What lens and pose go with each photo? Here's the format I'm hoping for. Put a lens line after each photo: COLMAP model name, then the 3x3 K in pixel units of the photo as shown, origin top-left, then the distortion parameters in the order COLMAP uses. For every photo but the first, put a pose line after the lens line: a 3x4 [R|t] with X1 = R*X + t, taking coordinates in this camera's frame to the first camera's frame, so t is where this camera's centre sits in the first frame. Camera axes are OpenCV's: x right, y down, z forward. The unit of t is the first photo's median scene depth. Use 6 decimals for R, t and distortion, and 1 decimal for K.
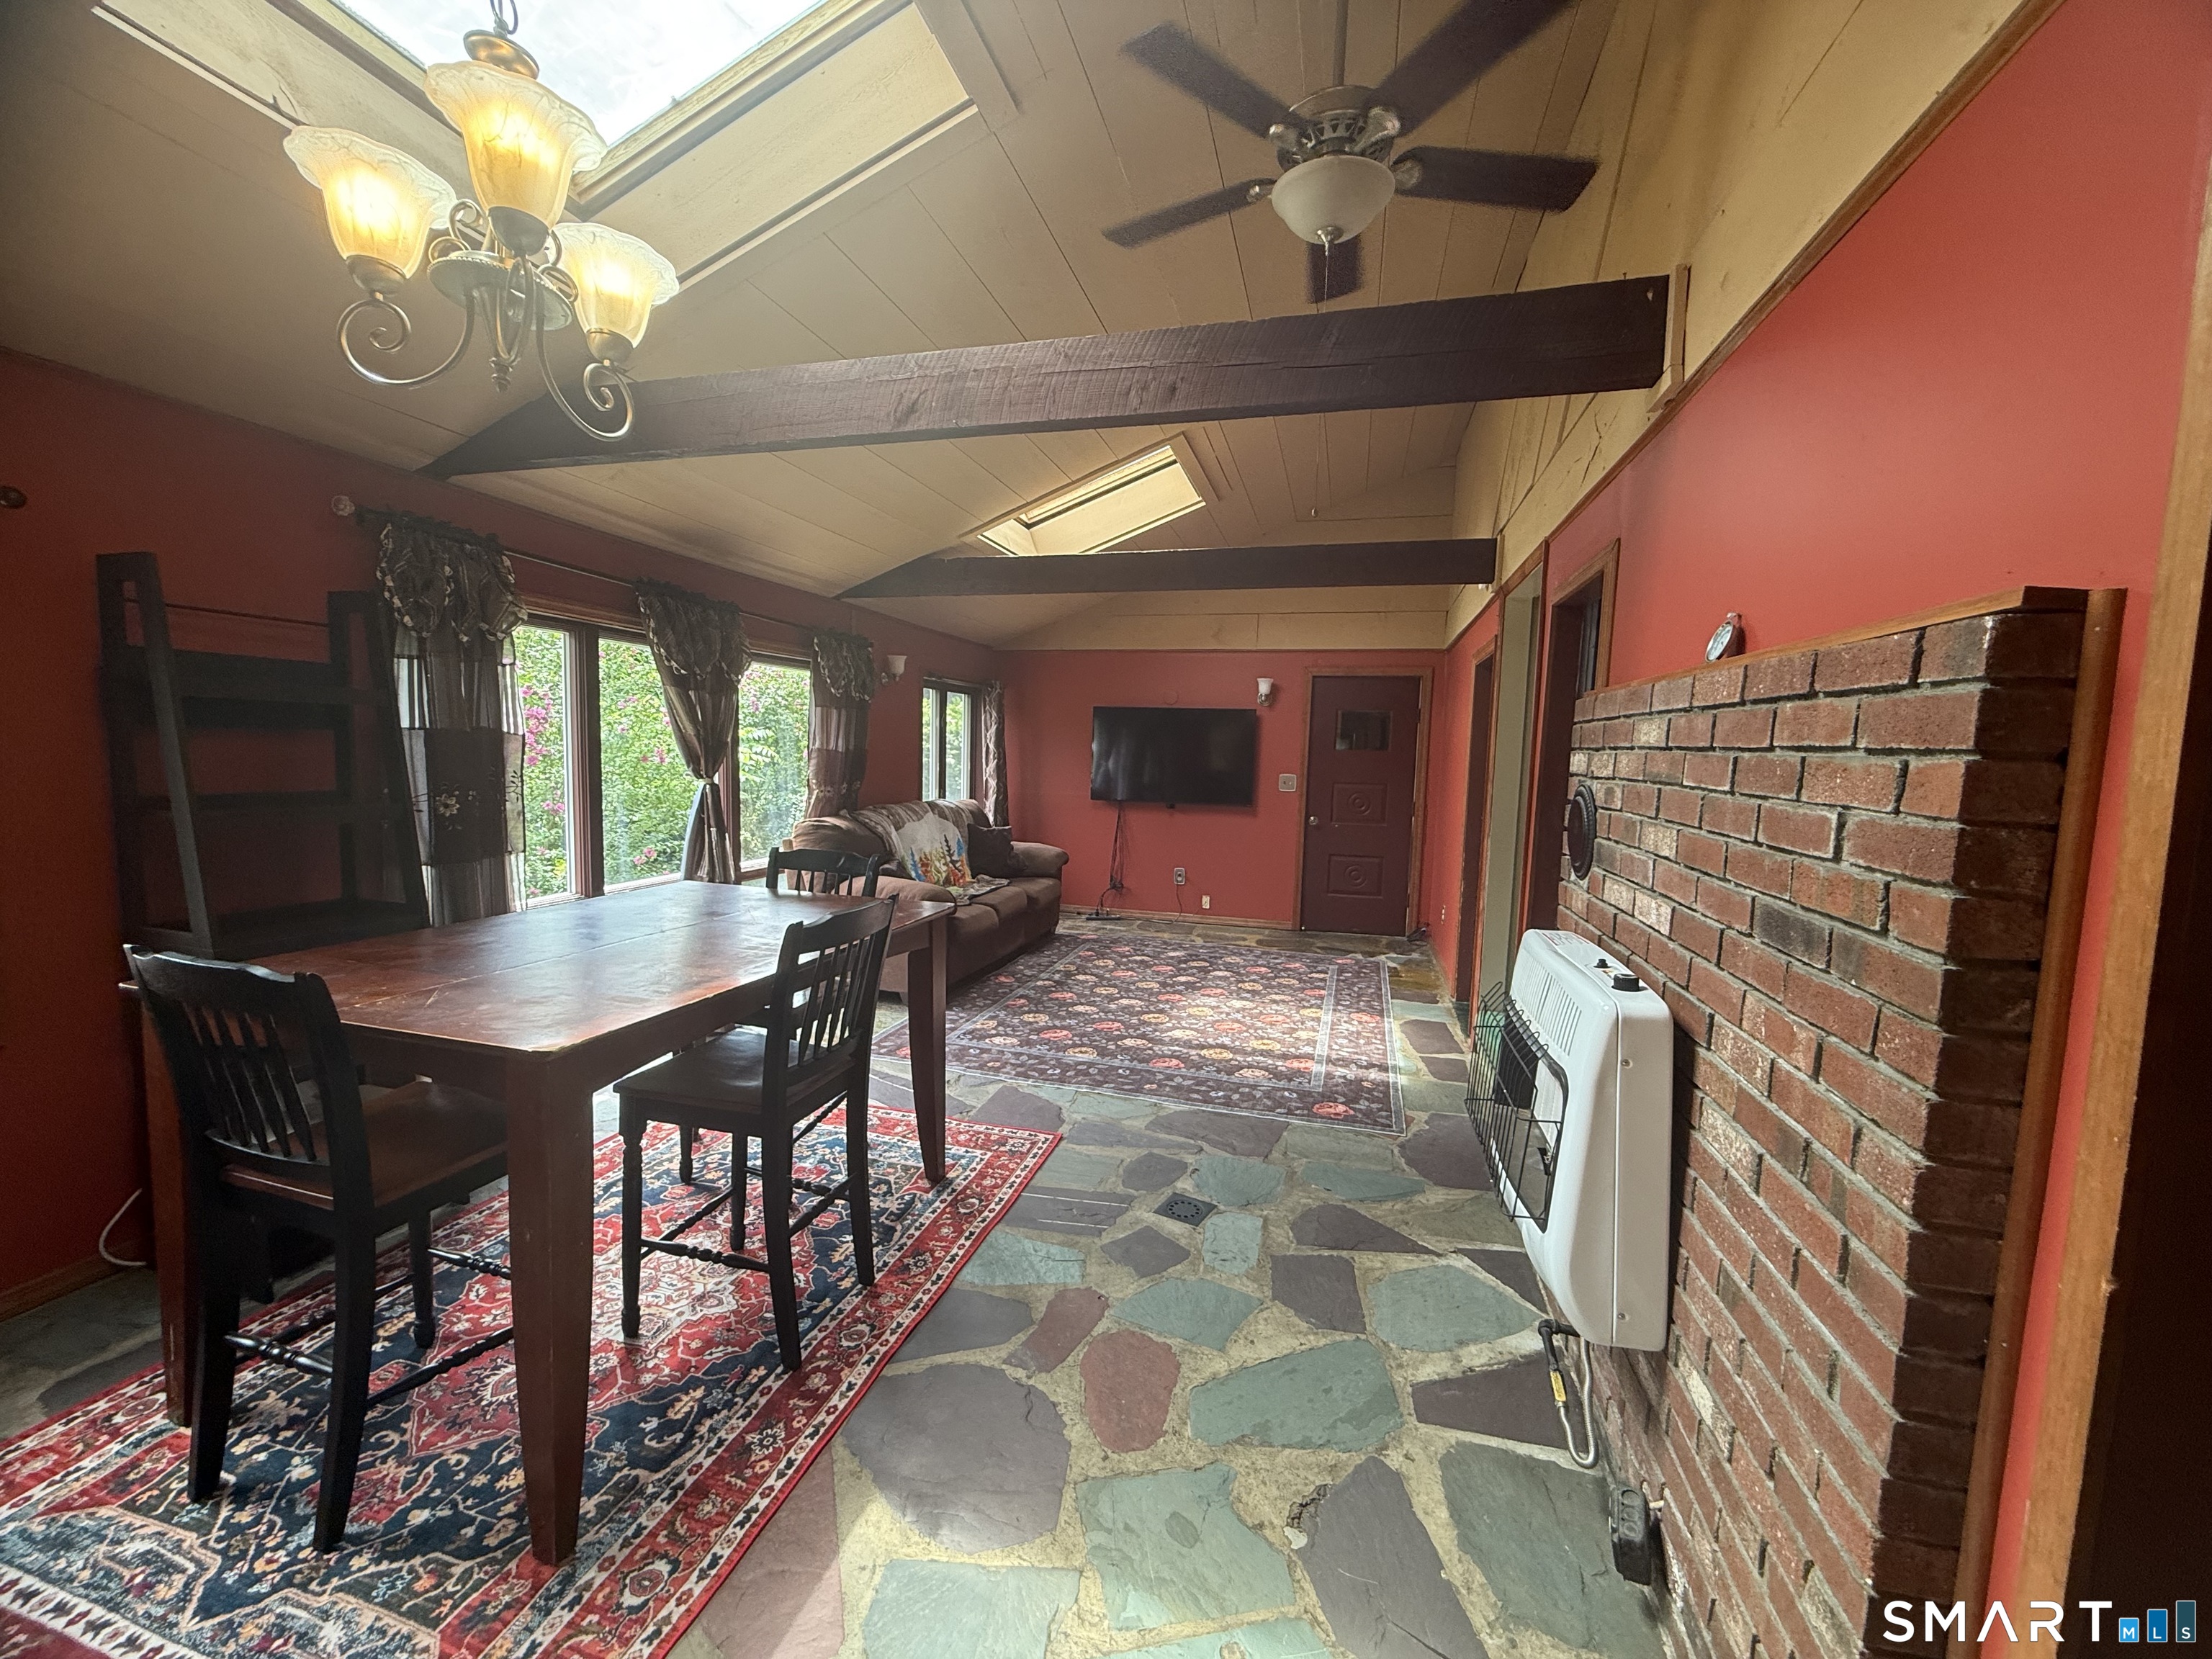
lens RADIAL K [[888.3, 0, 1103.8], [0, 888.3, 826.1], [0, 0, 1]] dist [0.001151, -0.000216]
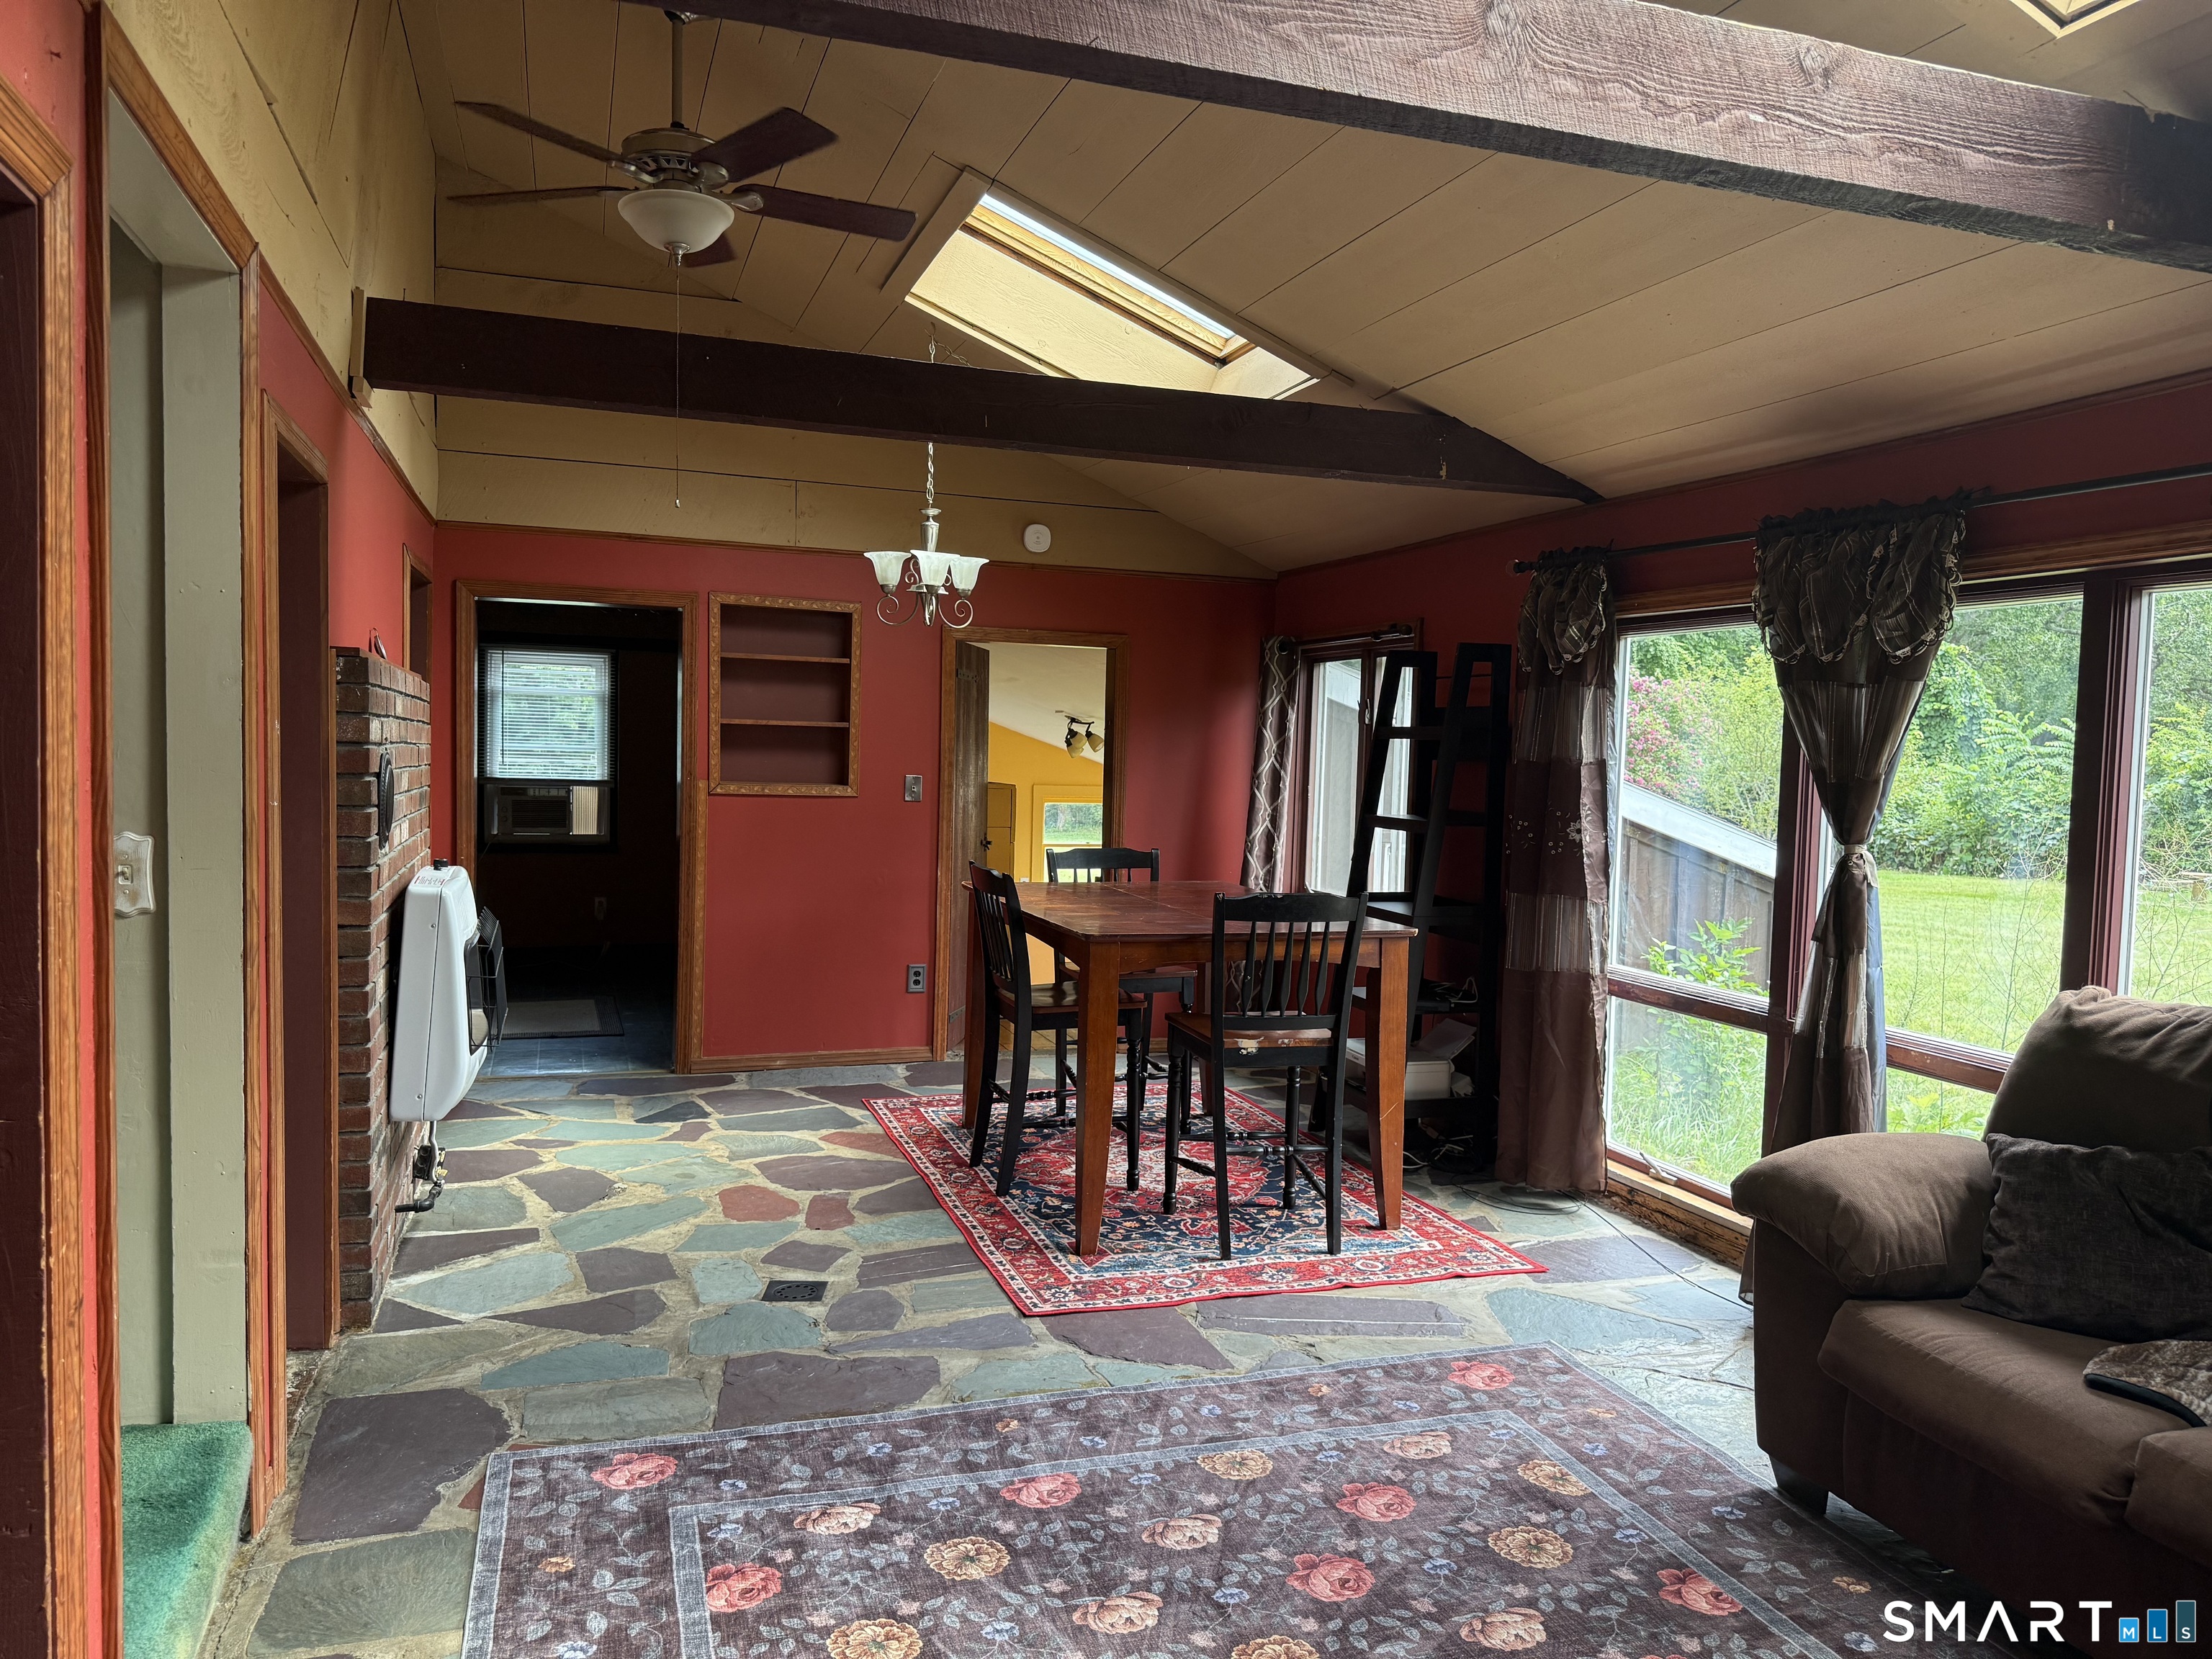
lens RADIAL K [[1534.8, 0, 1099.4], [0, 1534.8, 827.7], [0, 0, 1]] dist [0.018816, -0.035058]
pose [[-0.824147, -0.018526, -0.566073, 0.687047], [-0.100262, 0.988452, 0.113623, -0.189308], [0.557431, 0.150398, -0.816487, 2.295446]]
